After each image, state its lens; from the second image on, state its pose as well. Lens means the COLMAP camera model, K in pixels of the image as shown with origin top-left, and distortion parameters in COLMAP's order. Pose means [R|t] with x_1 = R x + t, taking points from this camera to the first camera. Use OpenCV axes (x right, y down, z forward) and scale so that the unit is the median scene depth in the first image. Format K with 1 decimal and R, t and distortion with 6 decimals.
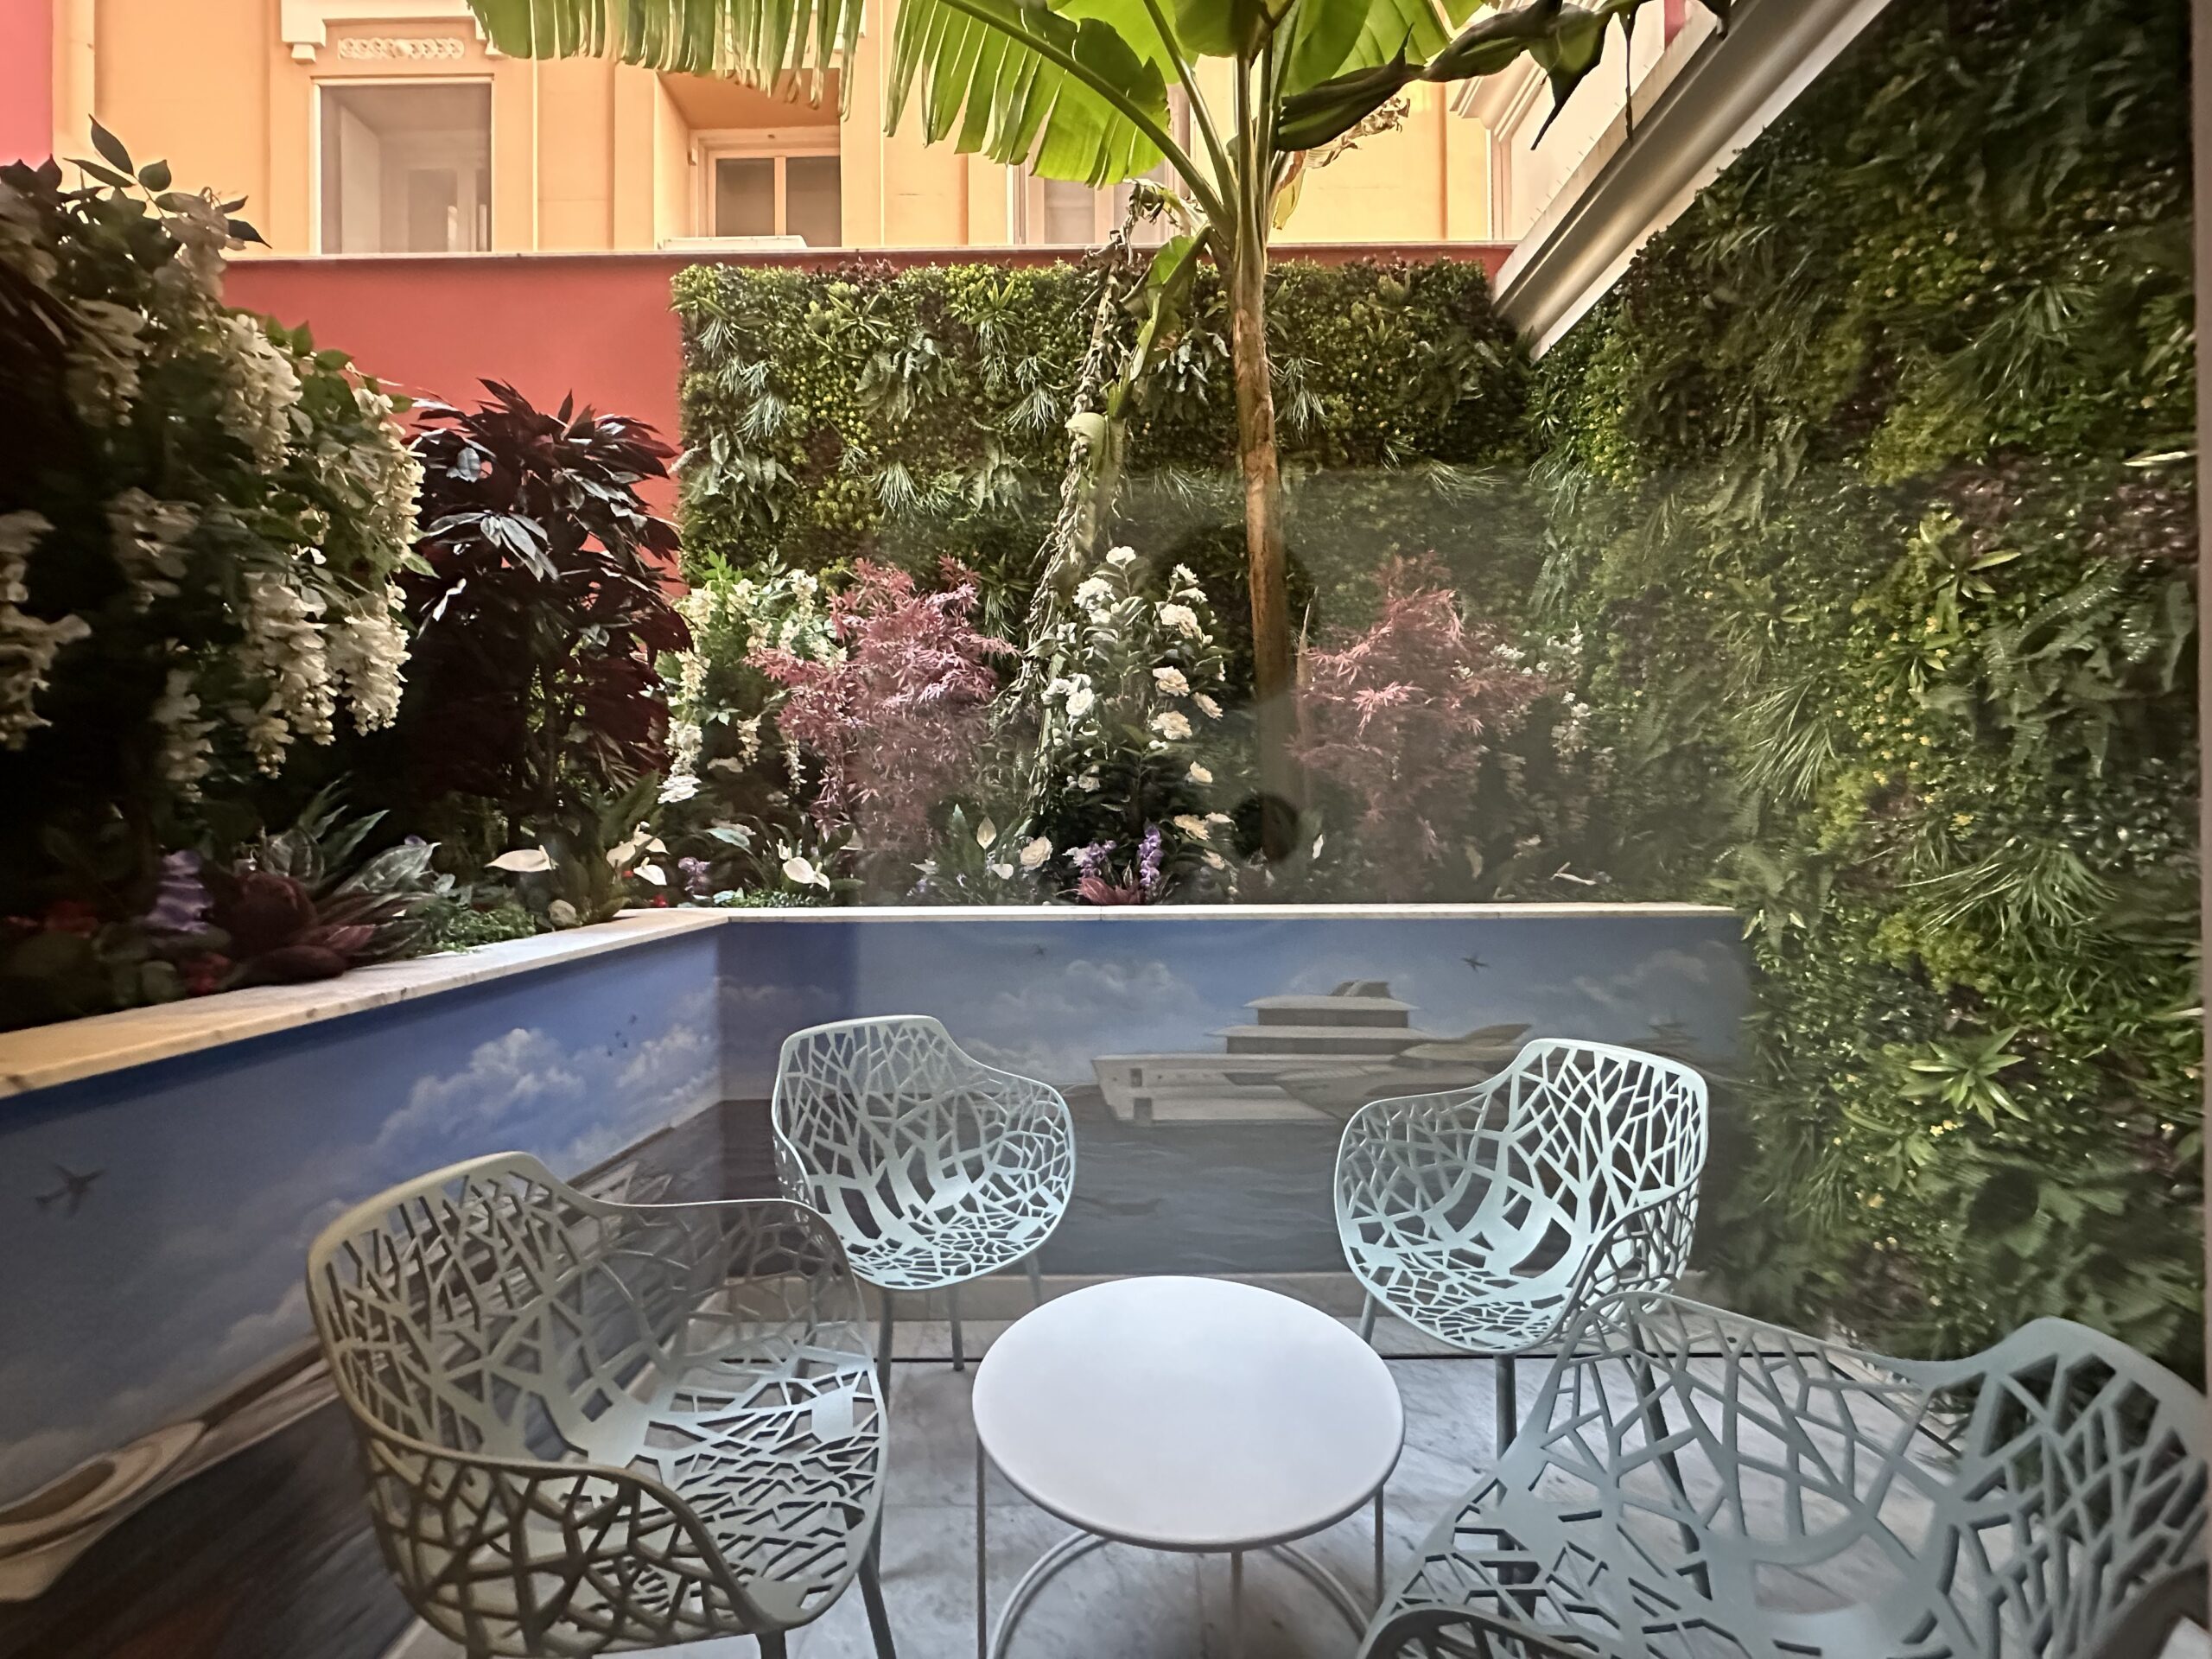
lens RADIAL K [[879.2, 0, 1104.2], [0, 879.2, 826.1], [0, 0, 1]] dist [-0.002729, 0.000760]
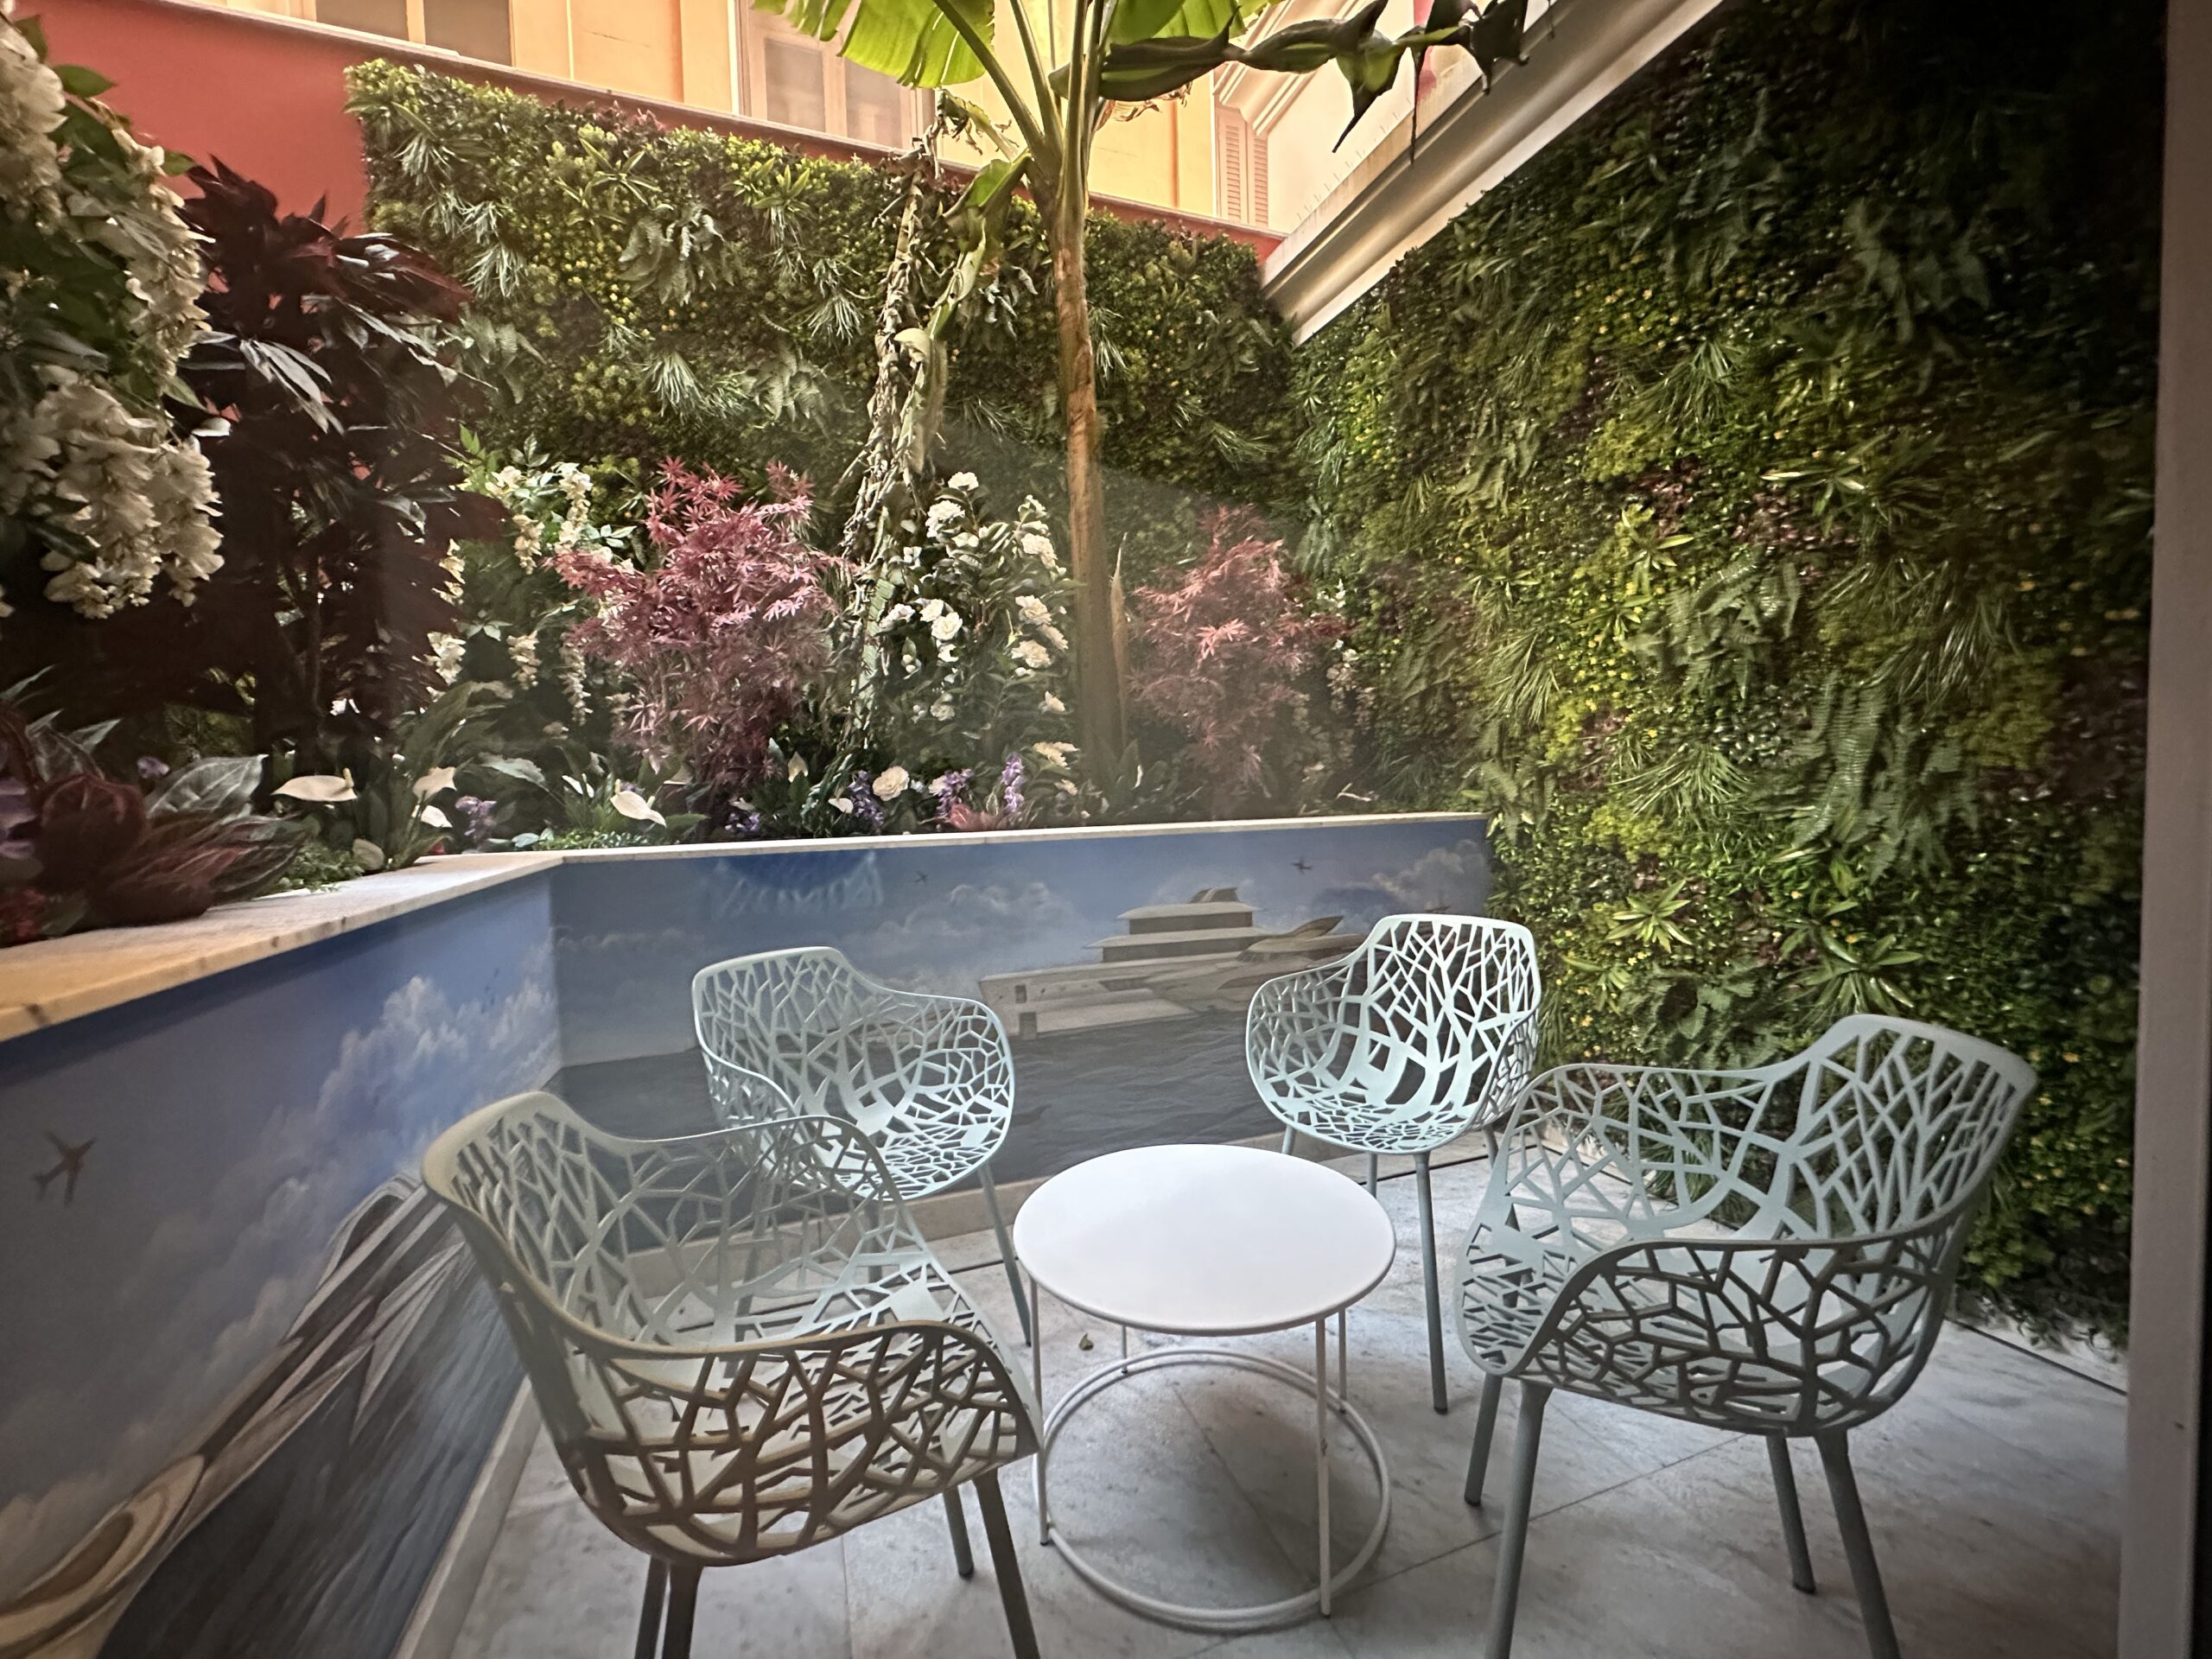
lens RADIAL K [[879.2, 0, 1104.4], [0, 879.2, 825.9], [0, 0, 1]] dist [-0.002729, 0.000760]
pose [[0.938460, -0.034889, 0.343620, -0.245855], [0.019014, 0.998595, 0.049462, 0.043899], [-0.344863, -0.039885, 0.937805, 0.003610]]
